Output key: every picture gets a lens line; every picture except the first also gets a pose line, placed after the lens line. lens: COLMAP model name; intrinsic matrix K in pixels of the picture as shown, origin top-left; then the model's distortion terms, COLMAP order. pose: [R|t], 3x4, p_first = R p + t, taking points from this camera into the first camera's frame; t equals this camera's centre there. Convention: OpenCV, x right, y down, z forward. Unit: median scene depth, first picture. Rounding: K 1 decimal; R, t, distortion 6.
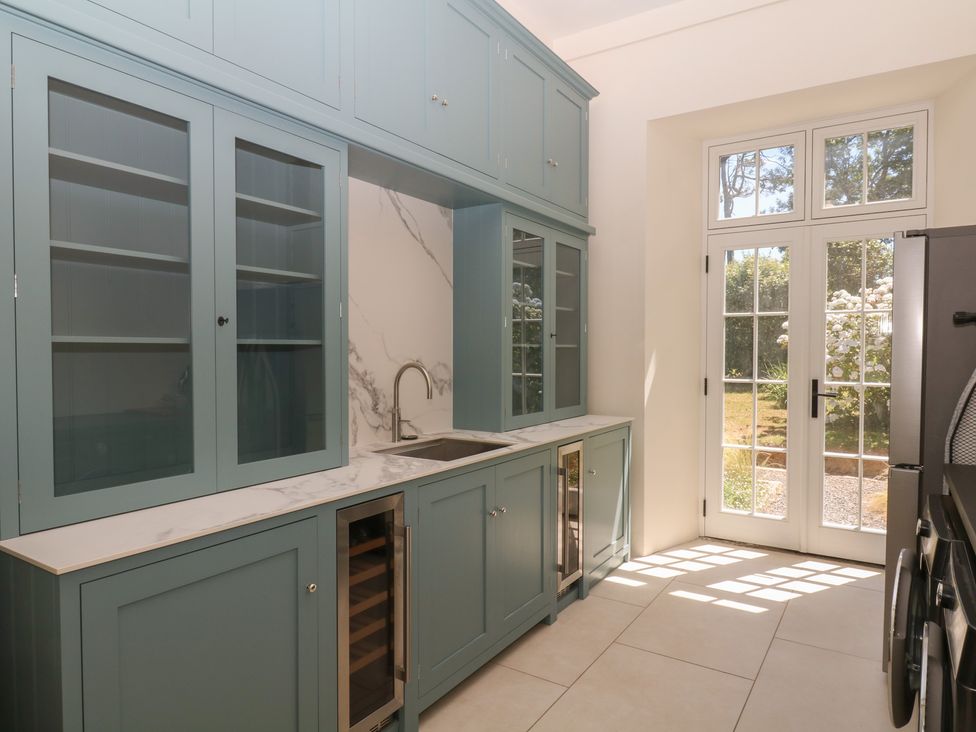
lens RADIAL K [[611.8, 0, 516.0], [0, 611.8, 366.1], [0, 0, 1]] dist [-0.000536, -0.001042]
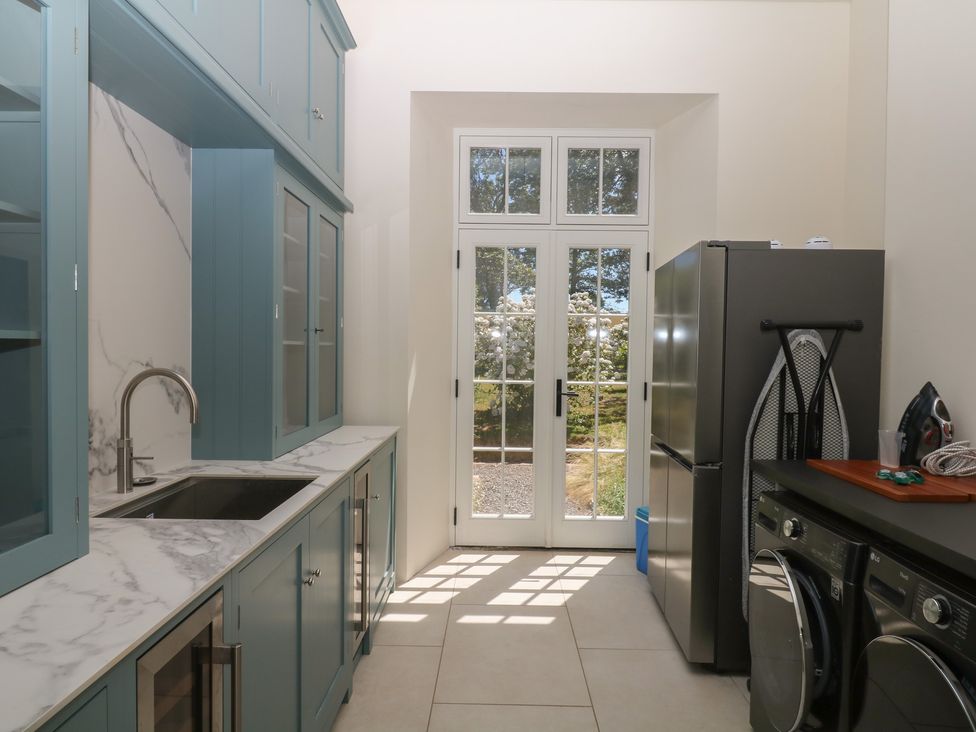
lens RADIAL K [[611.8, 0, 516.0], [0, 611.8, 366.1], [0, 0, 1]] dist [-0.000536, -0.001042]
pose [[0.854761, -0.004423, 0.519002, -0.129638], [0.001921, 0.999984, 0.005359, -0.007403], [-0.519018, -0.003584, 0.854756, 0.176712]]
